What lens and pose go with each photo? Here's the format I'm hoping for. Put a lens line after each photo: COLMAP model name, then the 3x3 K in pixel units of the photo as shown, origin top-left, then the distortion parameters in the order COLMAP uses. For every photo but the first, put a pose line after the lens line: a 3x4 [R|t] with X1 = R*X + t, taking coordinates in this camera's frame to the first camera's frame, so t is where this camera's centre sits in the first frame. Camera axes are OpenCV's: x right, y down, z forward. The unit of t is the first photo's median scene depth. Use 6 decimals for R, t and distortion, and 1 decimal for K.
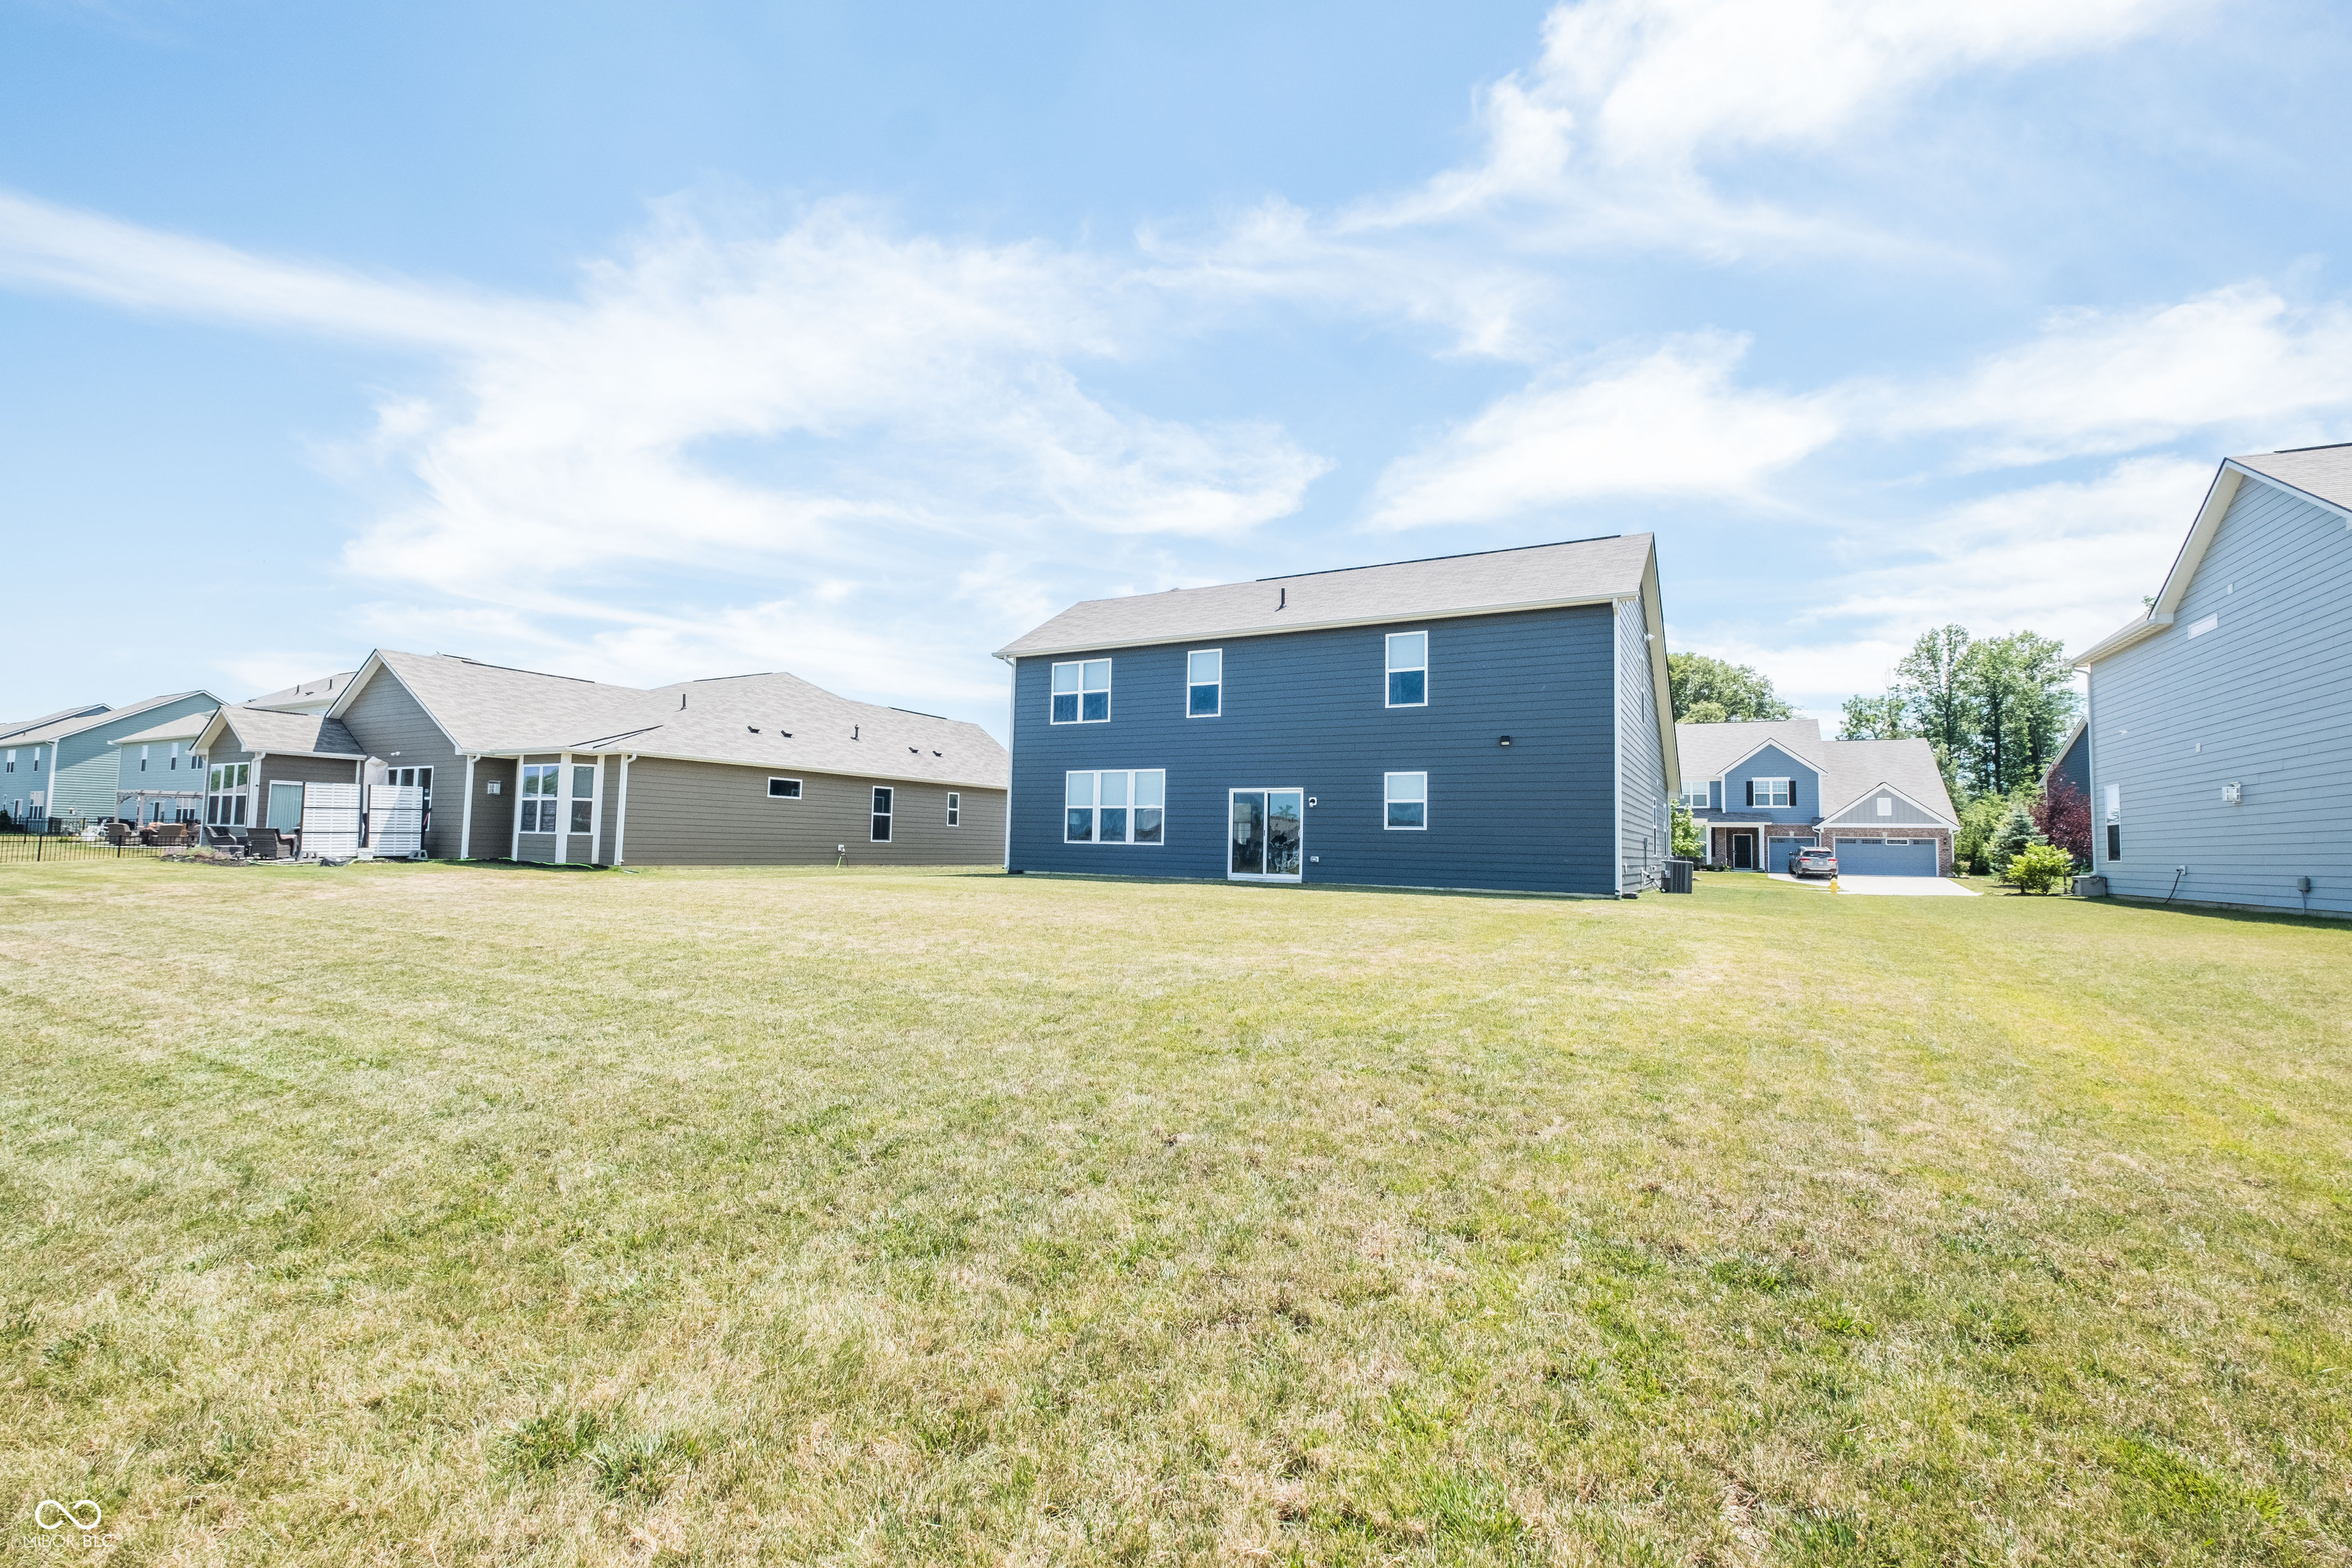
lens RADIAL K [[1014.6, 0, 1158.2], [0, 1014.6, 783.7], [0, 0, 1]] dist [-0.005533, -0.001318]
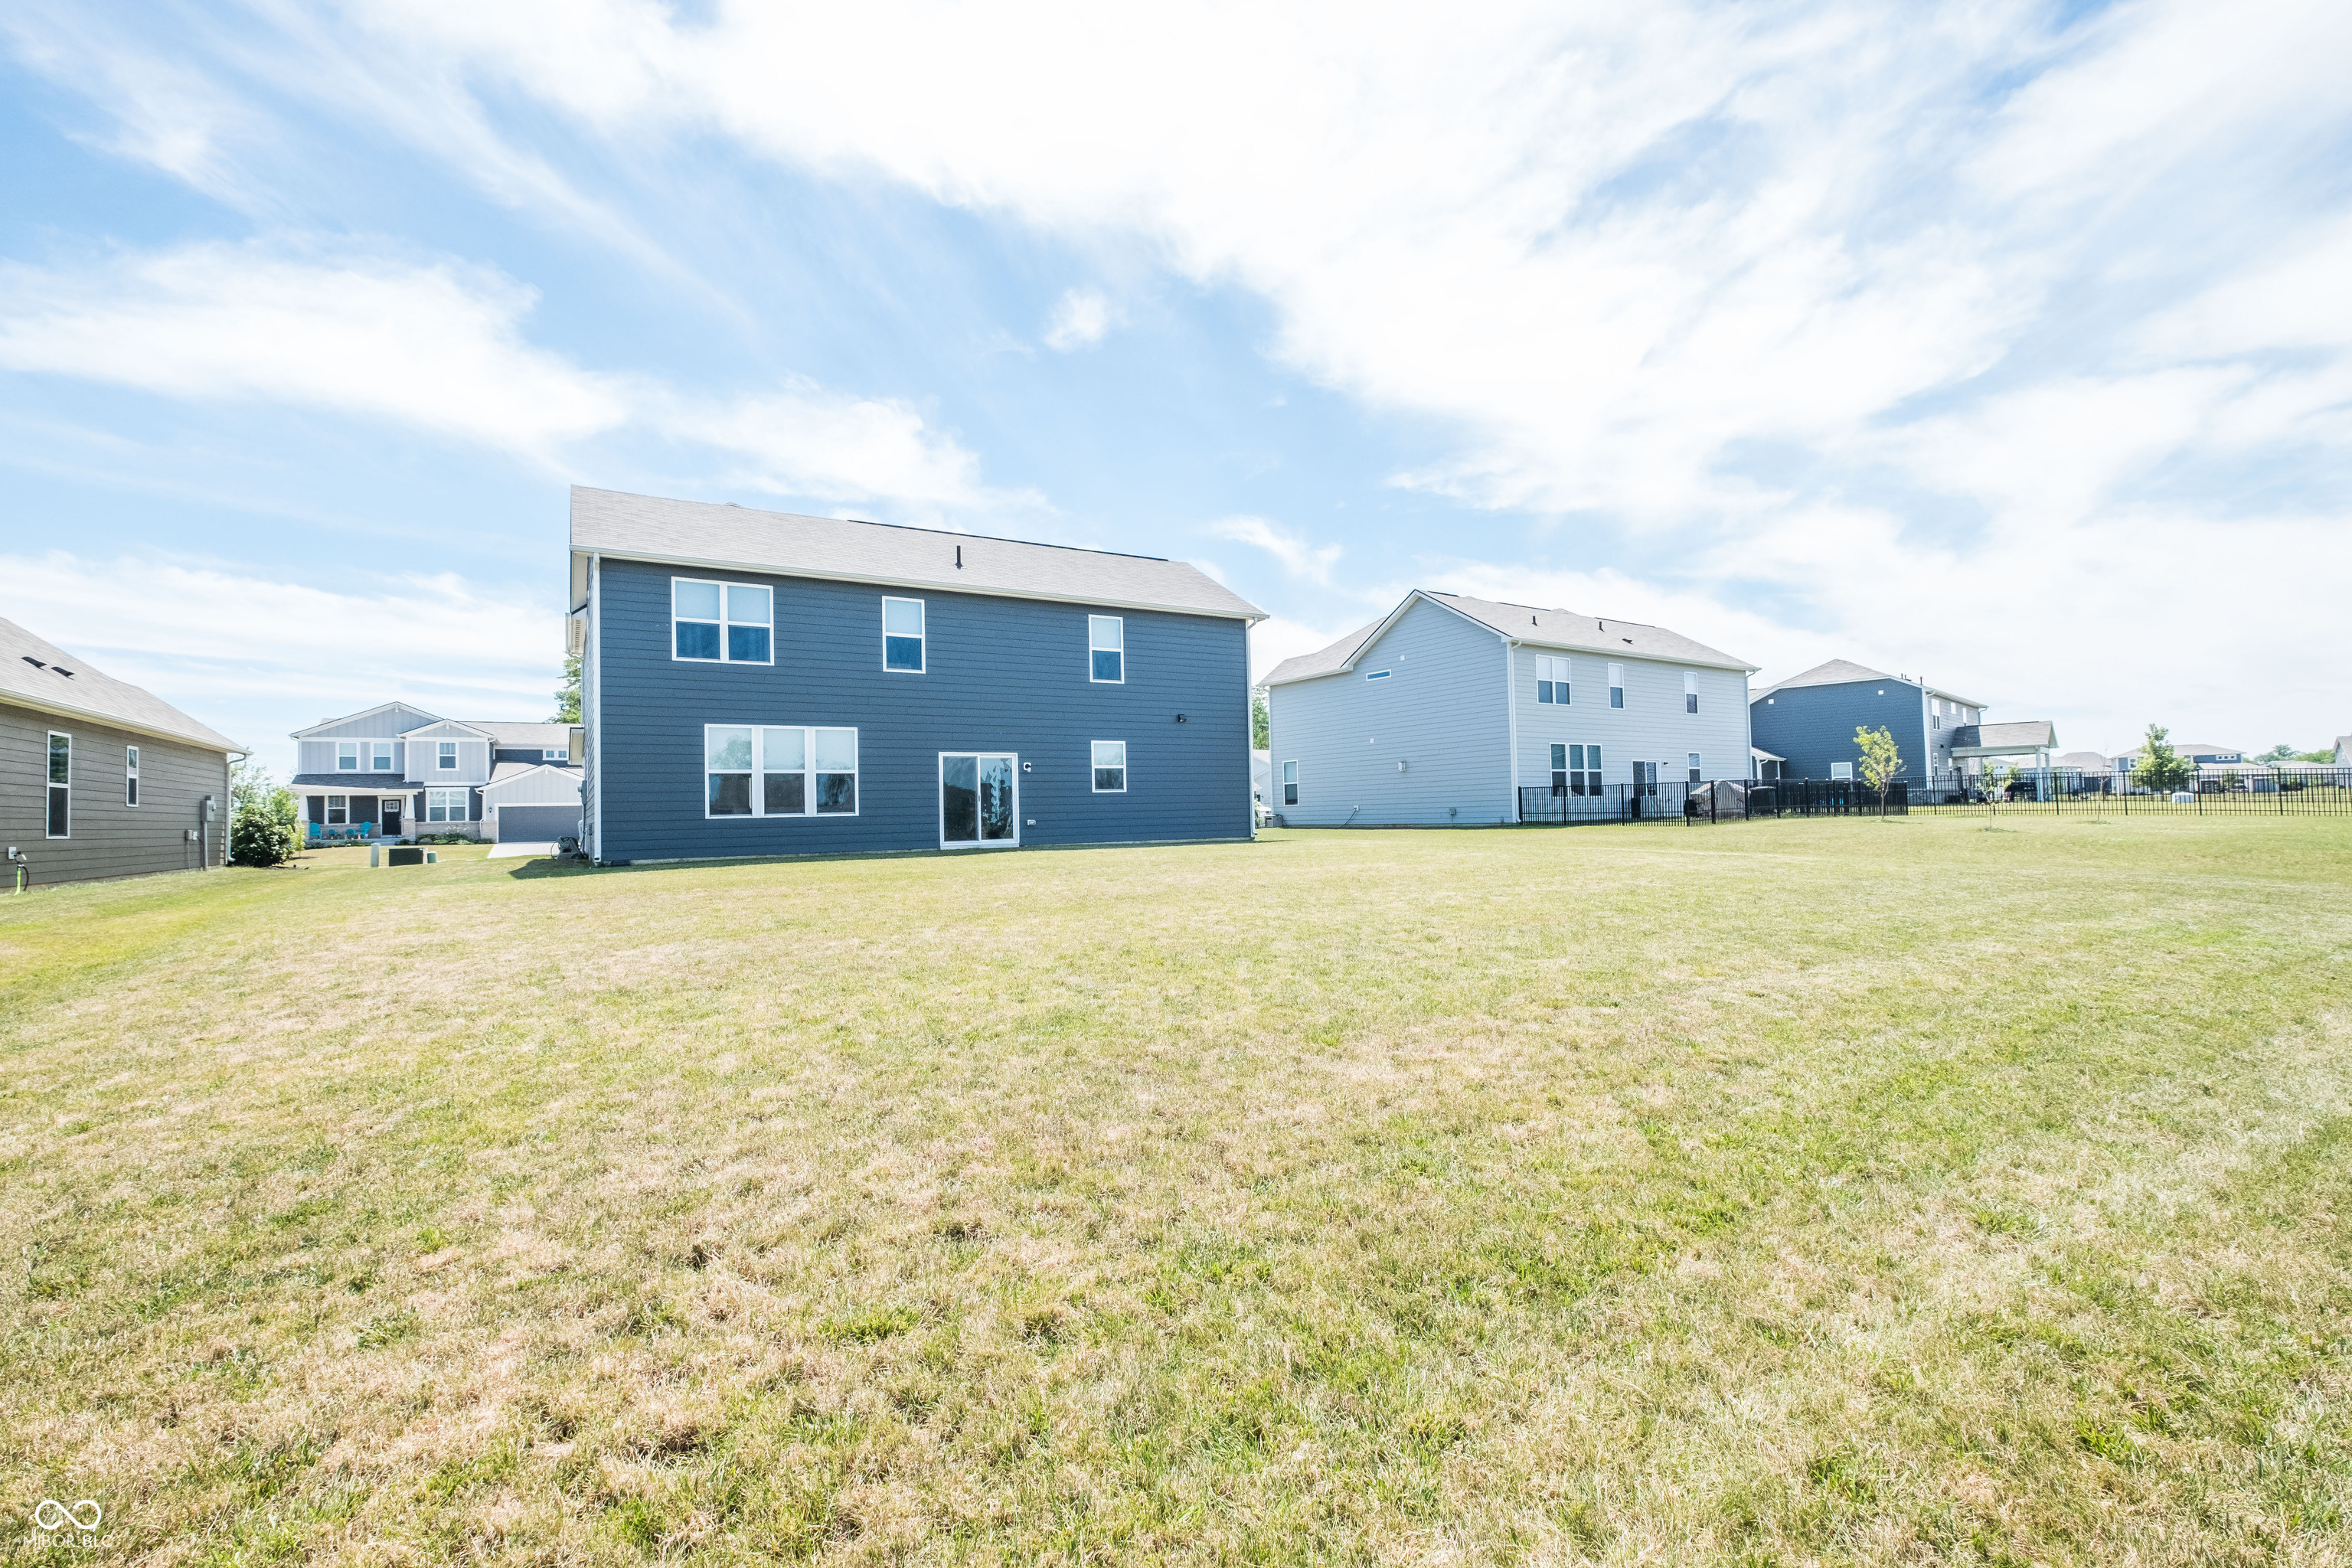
lens RADIAL K [[1014.6, 0, 1154.9], [0, 1014.6, 784.4], [0, 0, 1]] dist [-0.005533, -0.001318]
pose [[0.484854, -0.009253, 0.874546, -0.598967], [-0.020226, 0.999558, 0.021790, 0.009218], [-0.874361, -0.028254, 0.484453, 0.341113]]
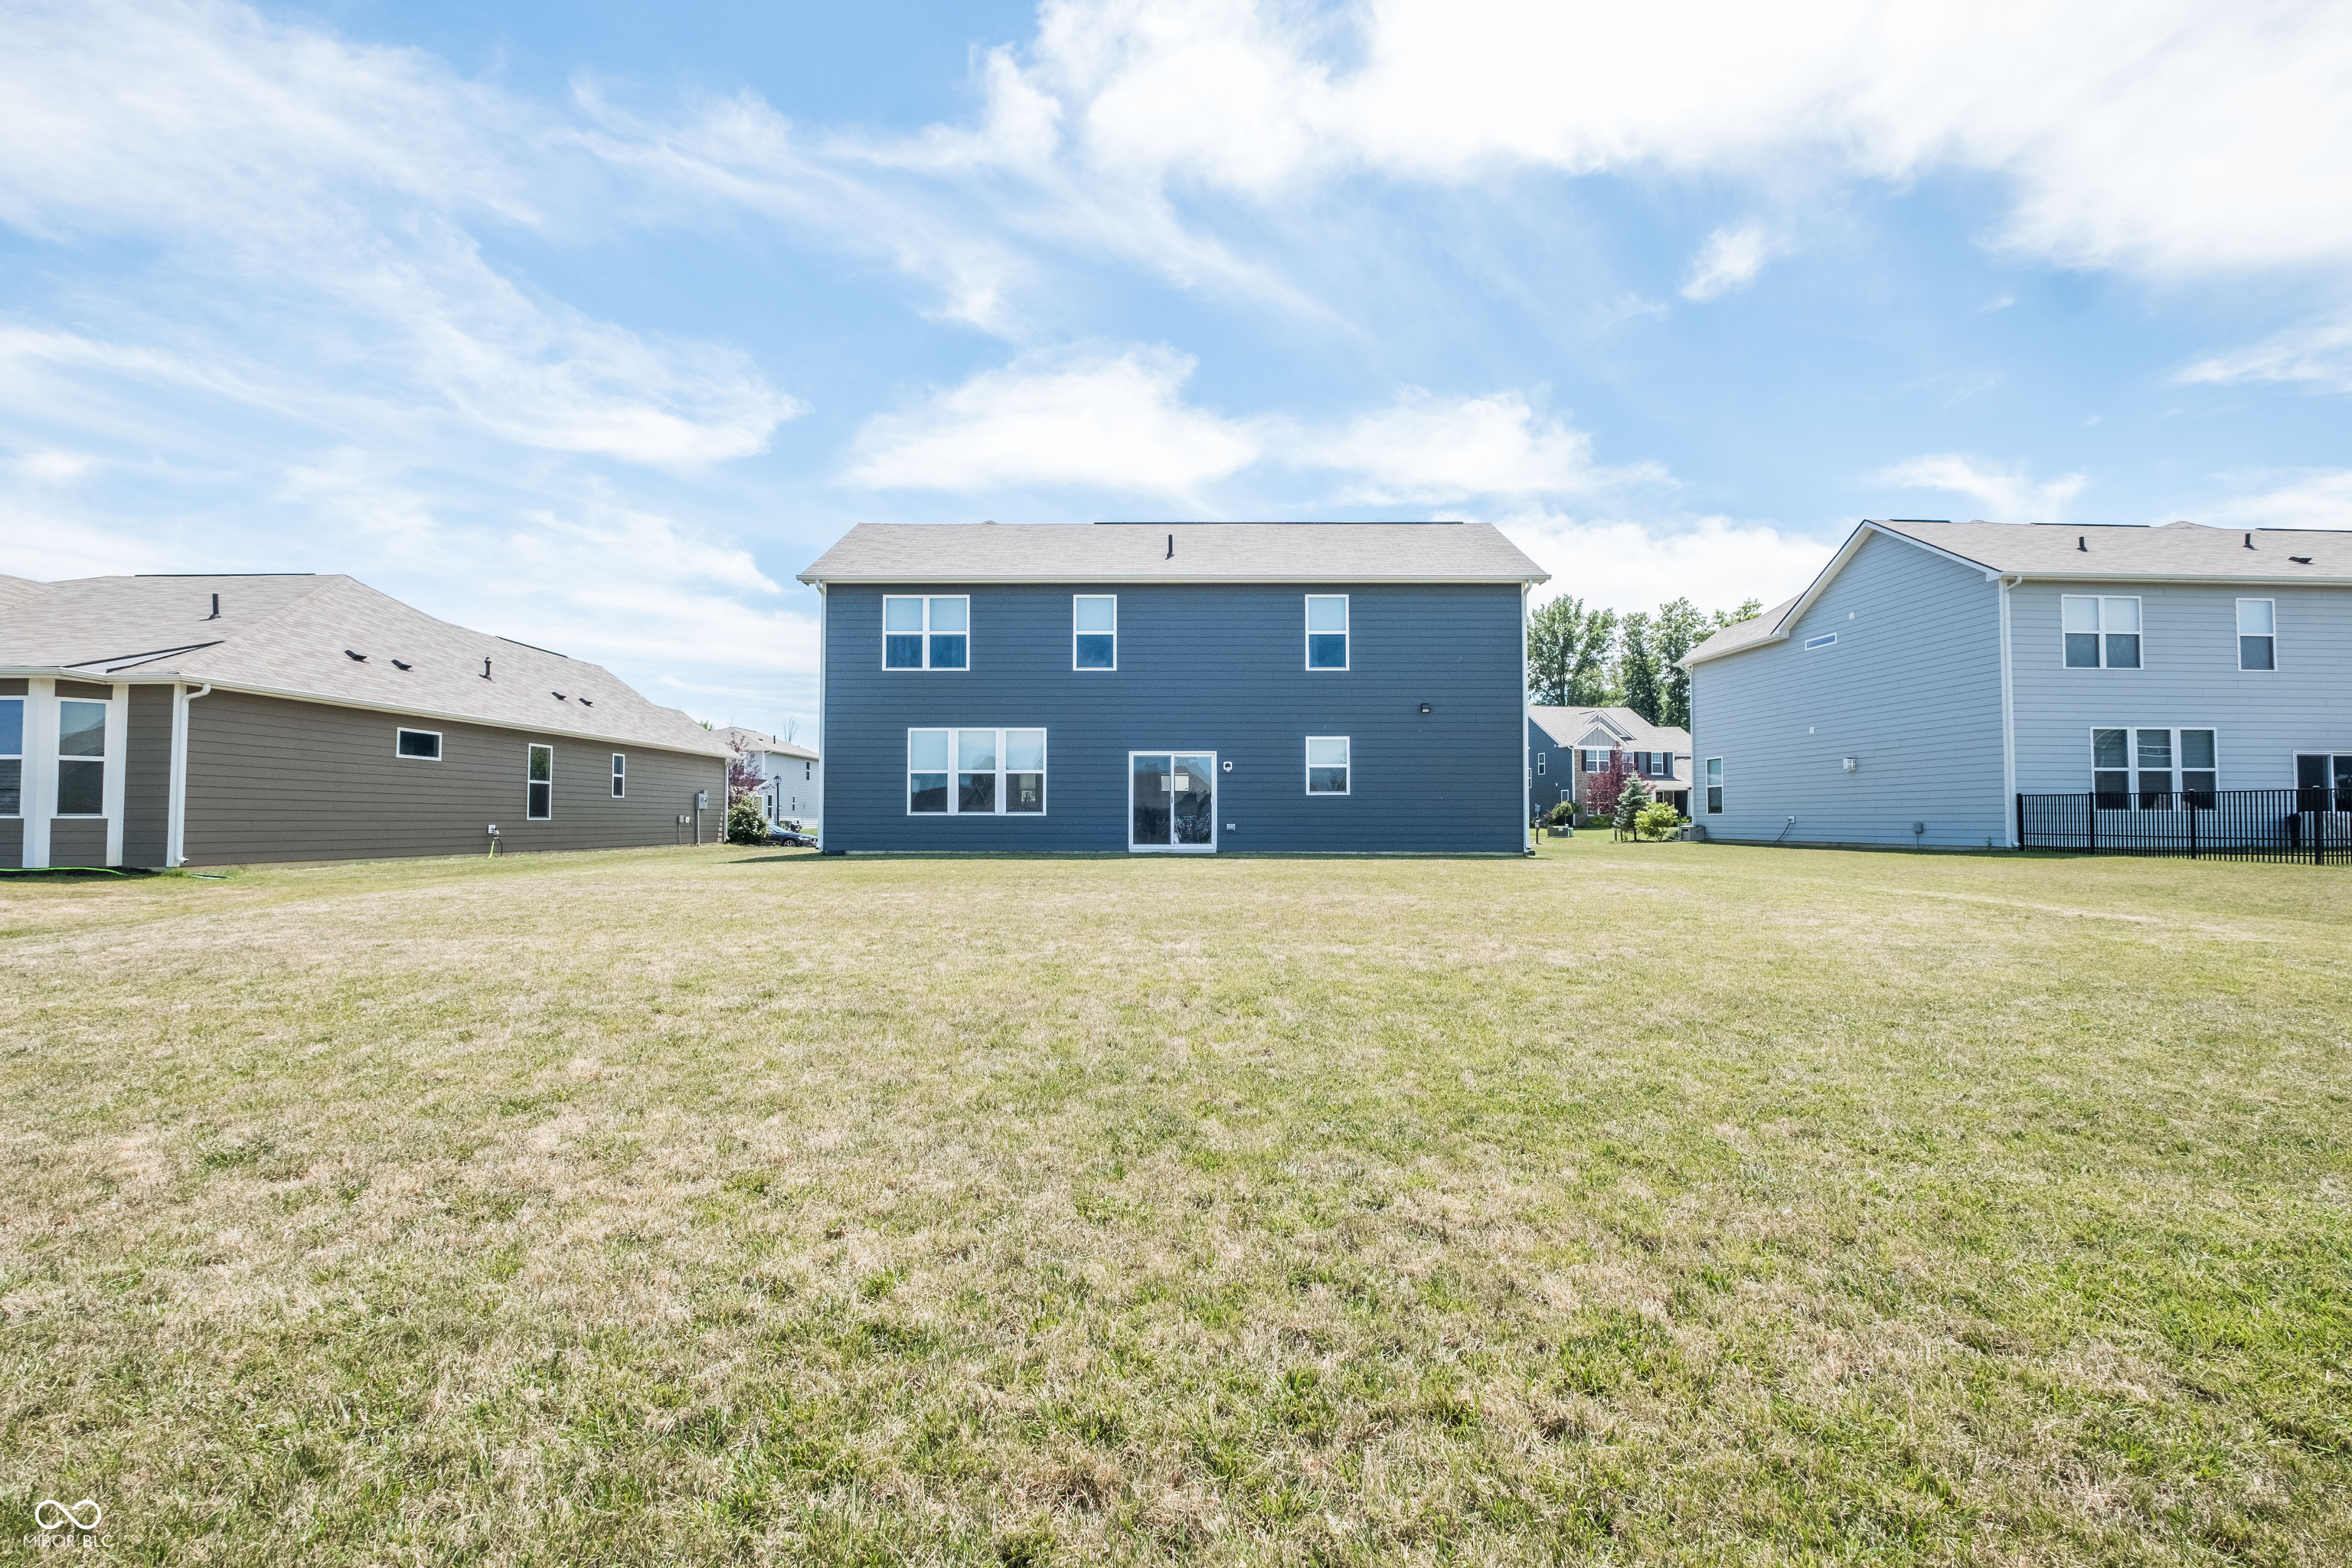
lens RADIAL K [[1014.6, 0, 1185.4], [0, 1014.6, 802.6], [0, 0, 1]] dist [-0.005533, -0.001318]
pose [[0.867143, -0.013777, 0.497869, -0.310403], [-0.012064, 0.998743, 0.048648, 0.005099], [-0.497914, -0.048191, 0.865887, 0.173362]]
